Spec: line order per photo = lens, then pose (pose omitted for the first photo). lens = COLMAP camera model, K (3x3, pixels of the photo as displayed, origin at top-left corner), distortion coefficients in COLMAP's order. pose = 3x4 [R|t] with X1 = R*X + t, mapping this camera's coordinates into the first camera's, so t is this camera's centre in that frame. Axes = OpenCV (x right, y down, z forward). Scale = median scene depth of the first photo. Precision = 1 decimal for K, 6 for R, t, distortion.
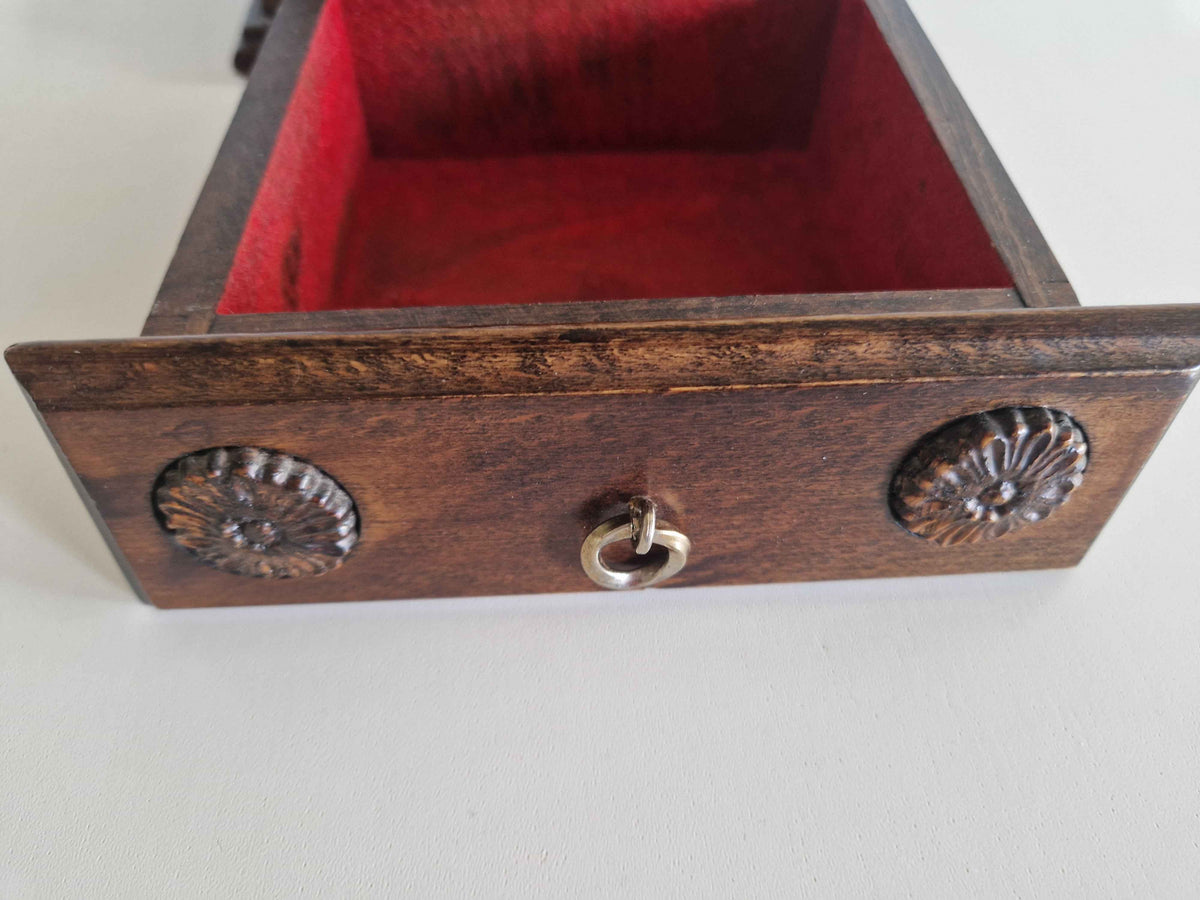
lens RADIAL K [[858.7, 0, 590.3], [0, 858.7, 444.2], [0, 0, 1]] dist [0.004358, -0.035737]
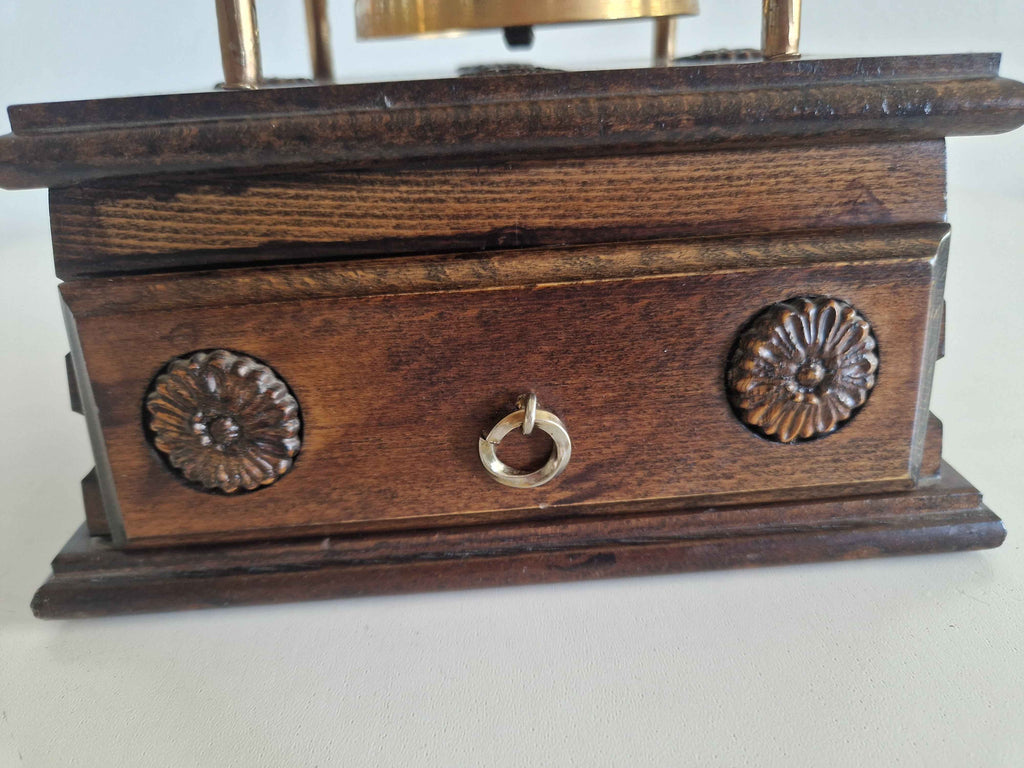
lens RADIAL K [[732.8, 0, 509.8], [0, 732.8, 401.8], [0, 0, 1]] dist [0.004358, -0.035737]
pose [[0.998222, -0.053402, -0.026496, 0.067527], [0.036354, 0.897562, -0.439387, 0.575985], [0.047246, 0.437642, 0.897907, 0.041629]]
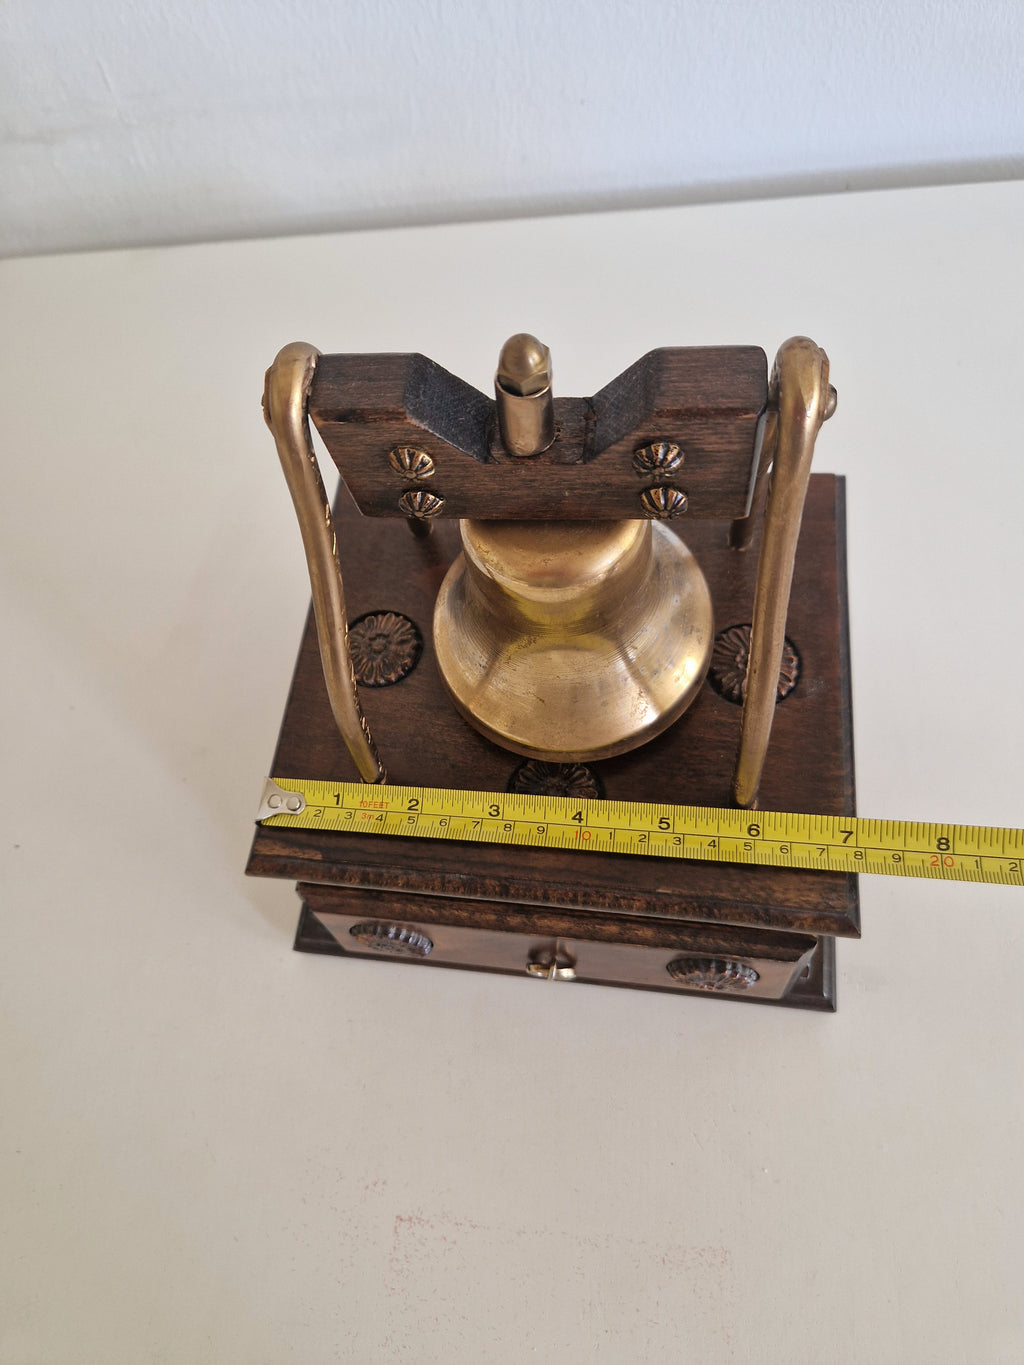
lens RADIAL K [[964.1, 0, 498.6], [0, 964.1, 672.4], [0, 0, 1]] dist [-0.016445, -0.023259]
pose [[0.971513, 0.099375, -0.215143, 0.415891], [-0.042052, 0.965716, 0.256171, -1.383198], [0.233224, -0.239826, 0.942385, -1.315714]]
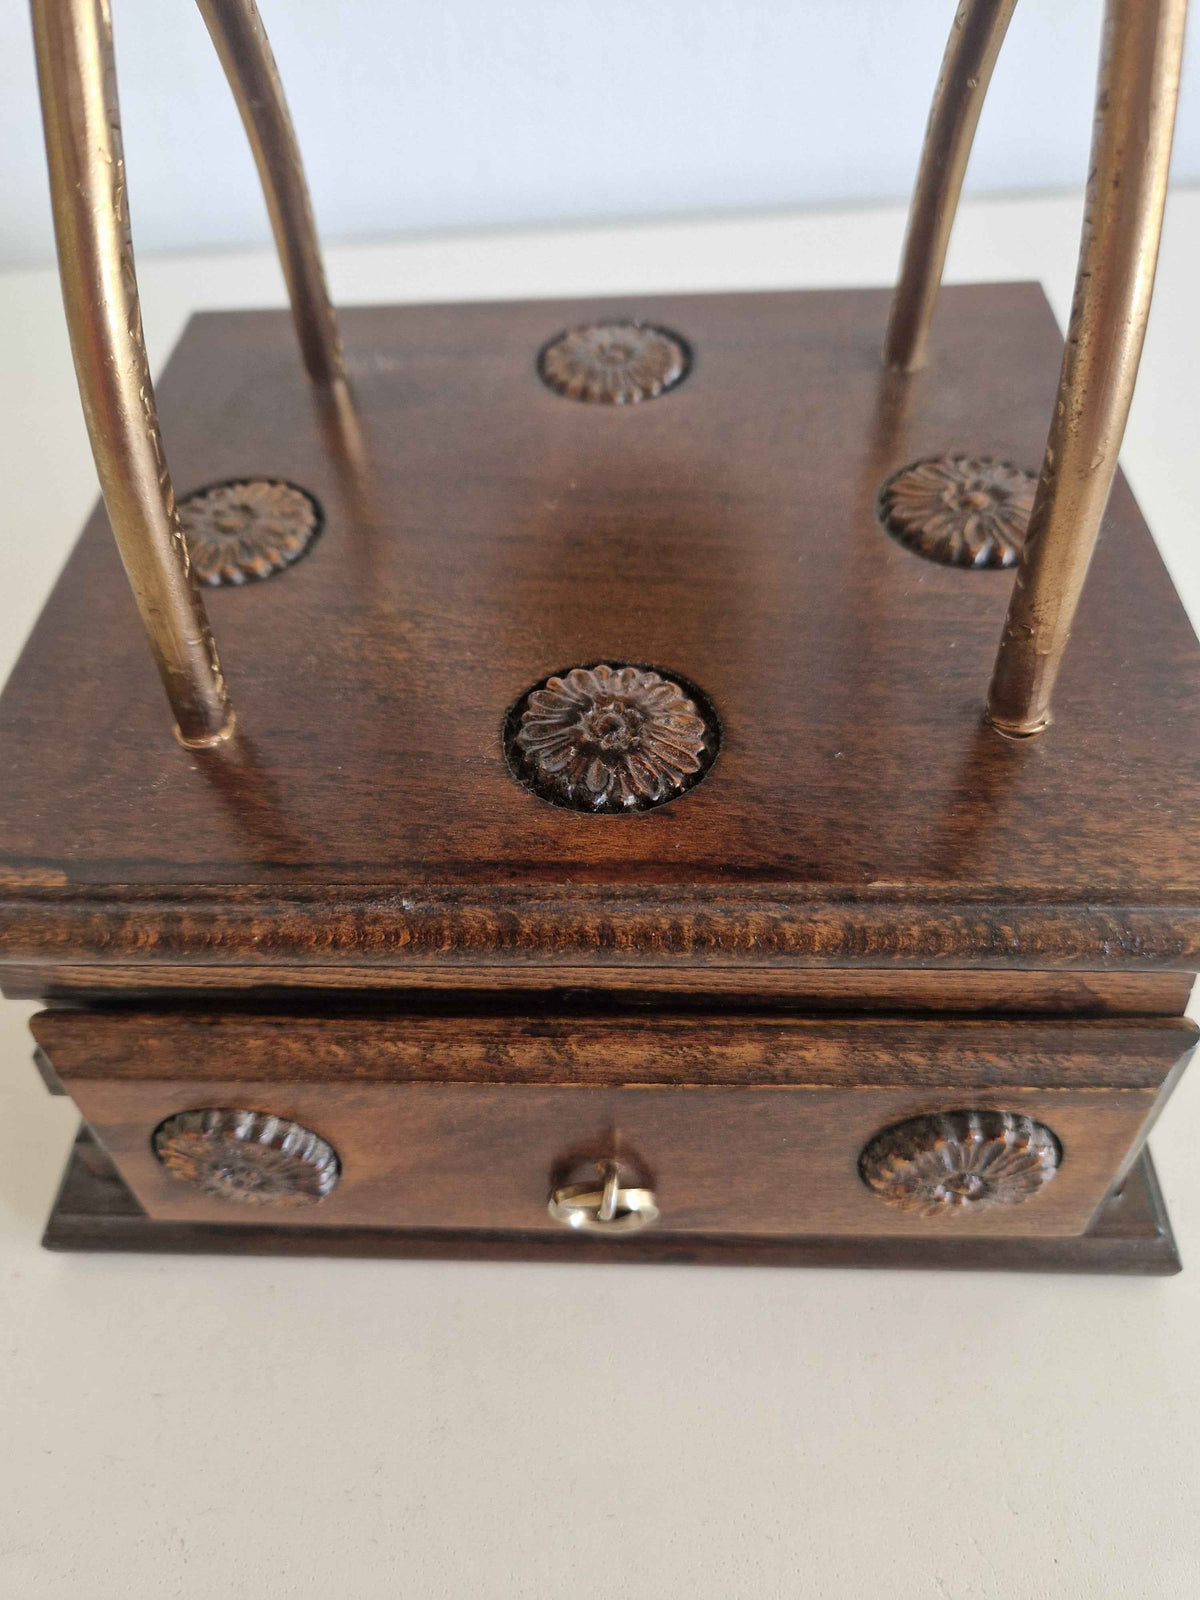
lens RADIAL K [[1145.0, 0, 589.2], [0, 1145.0, 797.6], [0, 0, 1]] dist [0.004358, -0.035737]
pose [[0.993952, 0.029971, -0.105646, 0.179378], [-0.029716, 0.999550, 0.003982, -0.400941], [0.105717, -0.000819, 0.994396, -0.382602]]
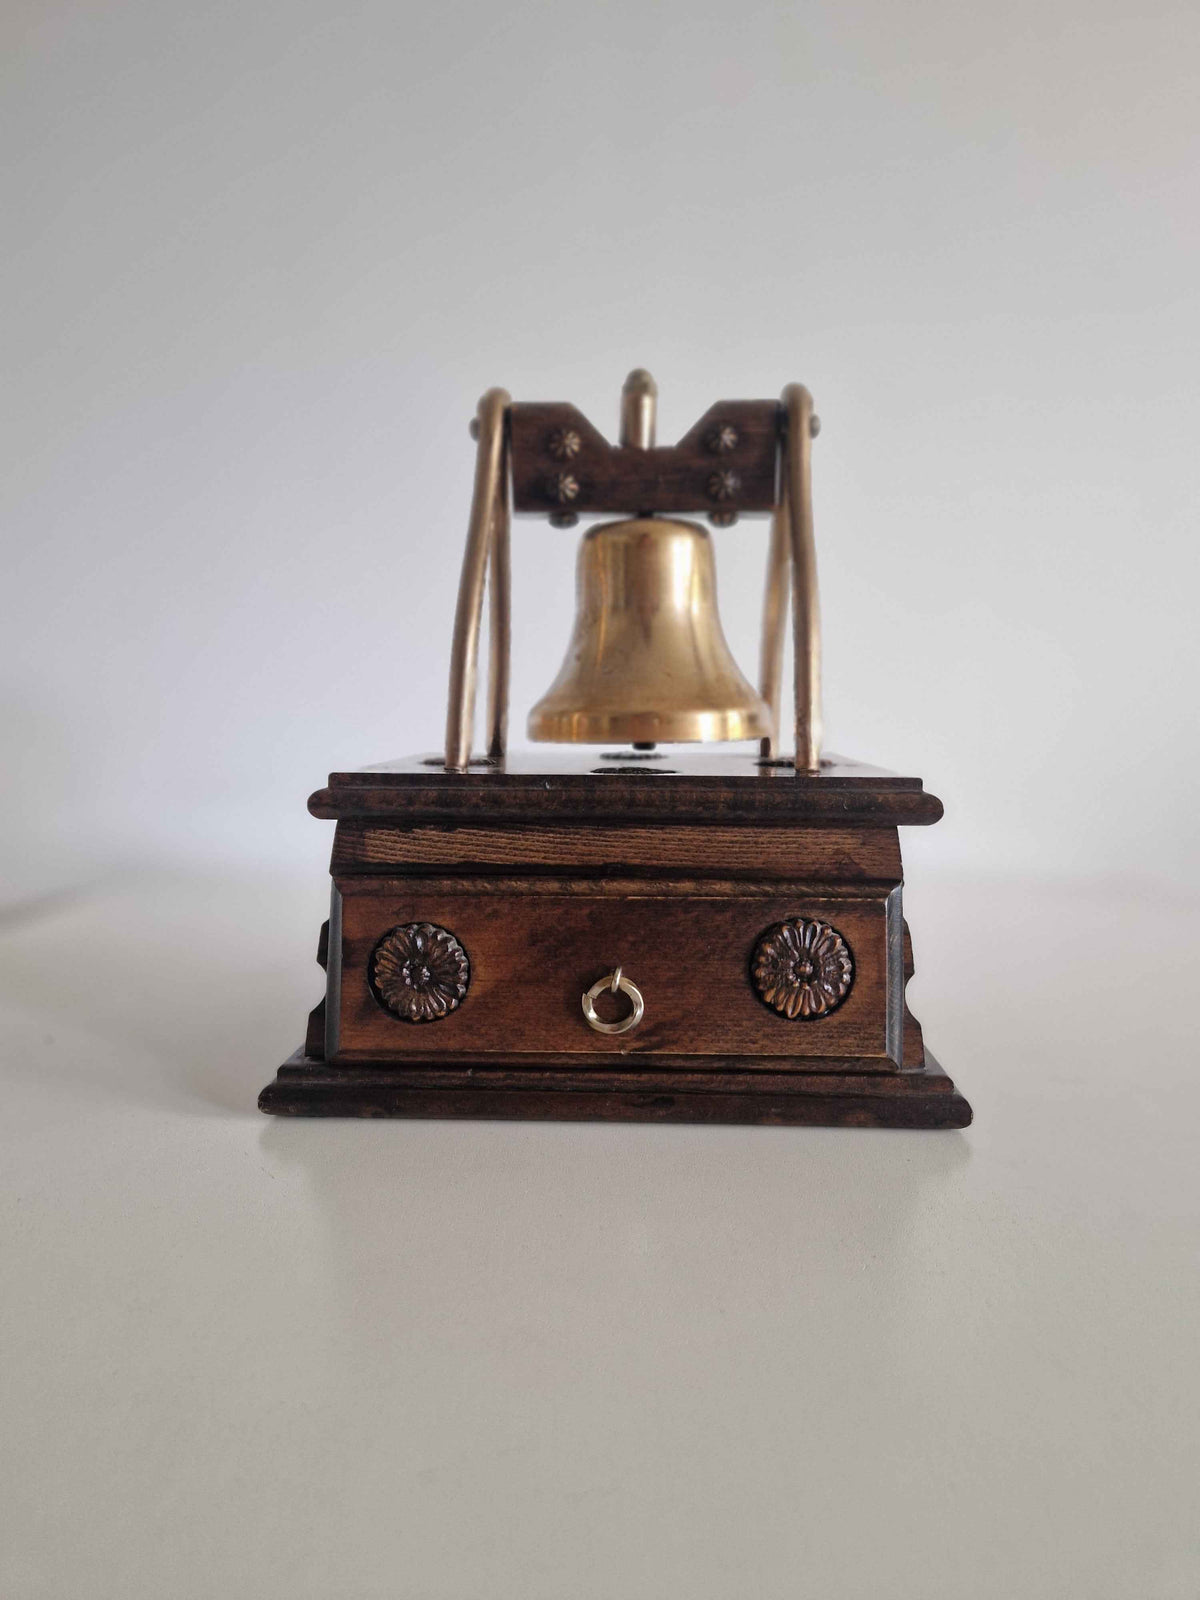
lens RADIAL K [[1145.0, 0, 632.9], [0, 1145.0, 785.2], [0, 0, 1]] dist [0.004358, -0.035737]
pose [[0.993818, 0.001214, -0.111012, 0.403085], [-0.082038, 0.681737, -0.726983, 1.736163], [0.074798, 0.731596, 0.677622, -1.089704]]
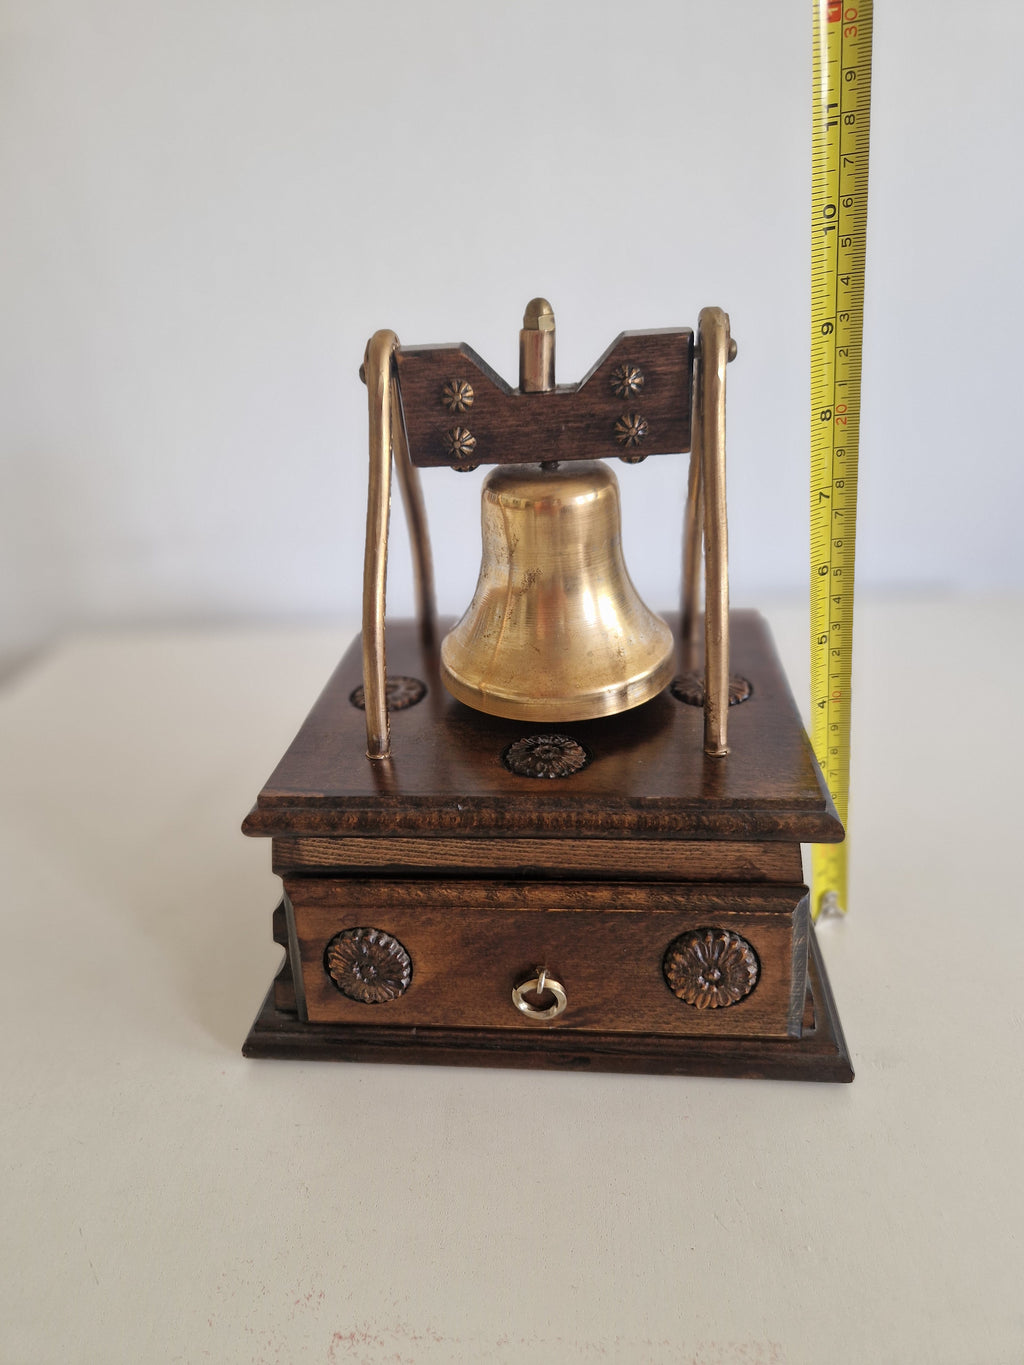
lens RADIAL K [[976.8, 0, 489.8], [0, 976.8, 658.3], [0, 0, 1]] dist [0.004358, -0.035737]
pose [[0.980812, -0.003740, -0.194922, 0.433794], [-0.081917, 0.899369, -0.429447, 0.450443], [0.176913, 0.437174, 0.881805, -1.582521]]
